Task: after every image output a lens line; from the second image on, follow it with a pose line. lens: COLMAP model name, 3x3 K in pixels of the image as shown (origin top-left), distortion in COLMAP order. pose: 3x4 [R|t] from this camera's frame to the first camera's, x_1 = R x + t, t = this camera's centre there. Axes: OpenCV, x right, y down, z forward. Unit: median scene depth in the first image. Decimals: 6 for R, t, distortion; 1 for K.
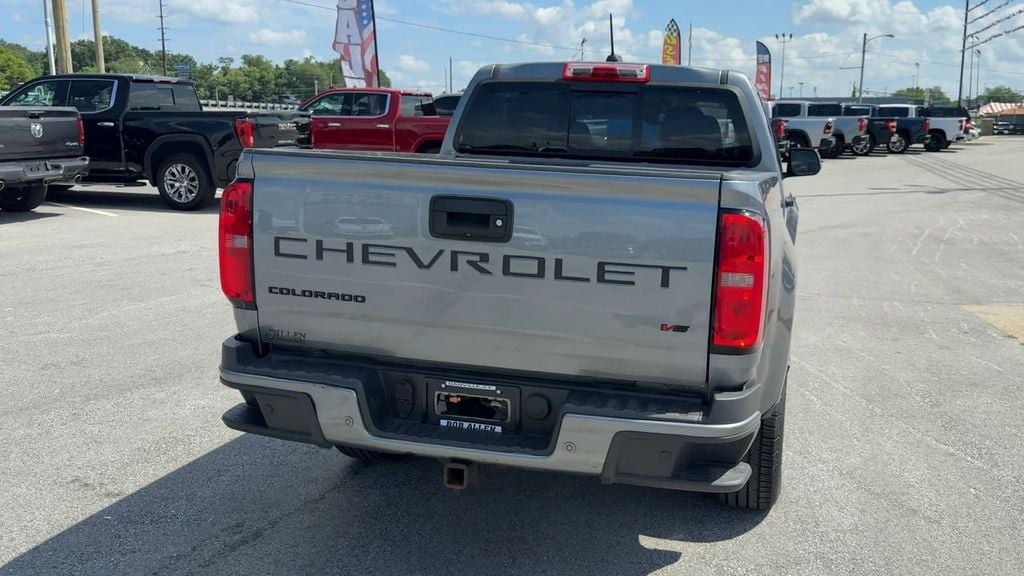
lens RADIAL K [[880.9, 0, 582.1], [0, 880.9, 292.8], [0, 0, 1]] dist [0.116554, -0.240619]
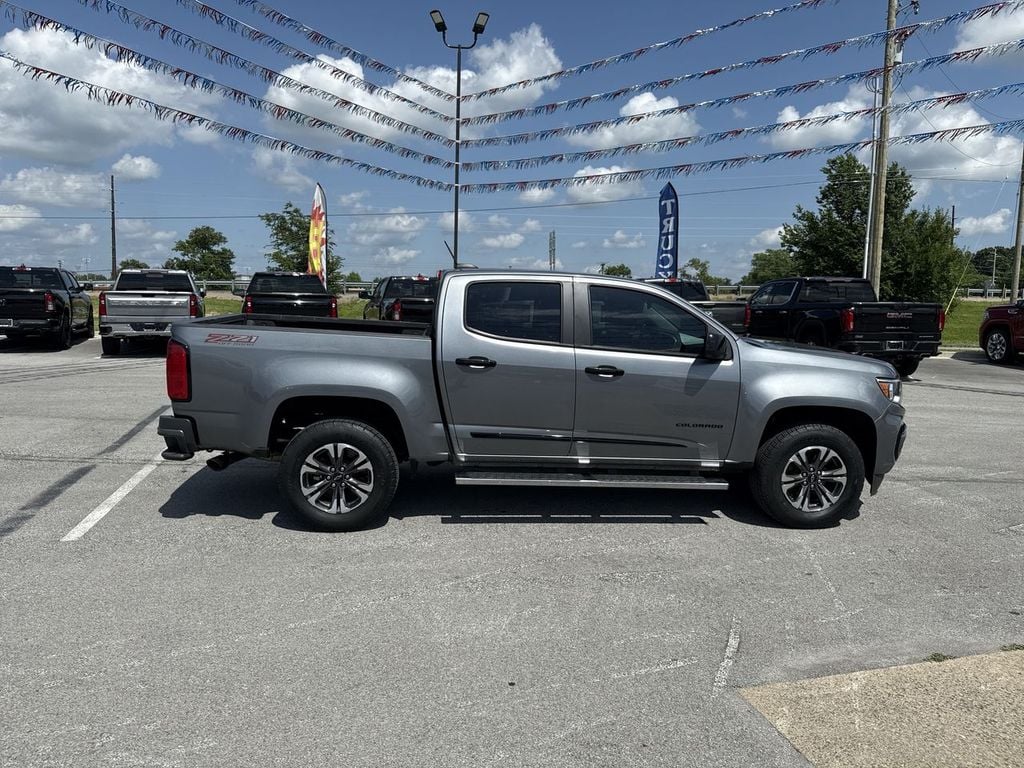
lens RADIAL K [[708.8, 0, 506.1], [0, 708.8, 378.7], [0, 0, 1]] dist [0.090036, -0.135917]
pose [[0.311659, 0.090377, -0.945886, 1.948327], [-0.185188, 0.982155, 0.032825, -0.184224], [0.931973, 0.164936, 0.322834, 1.051732]]
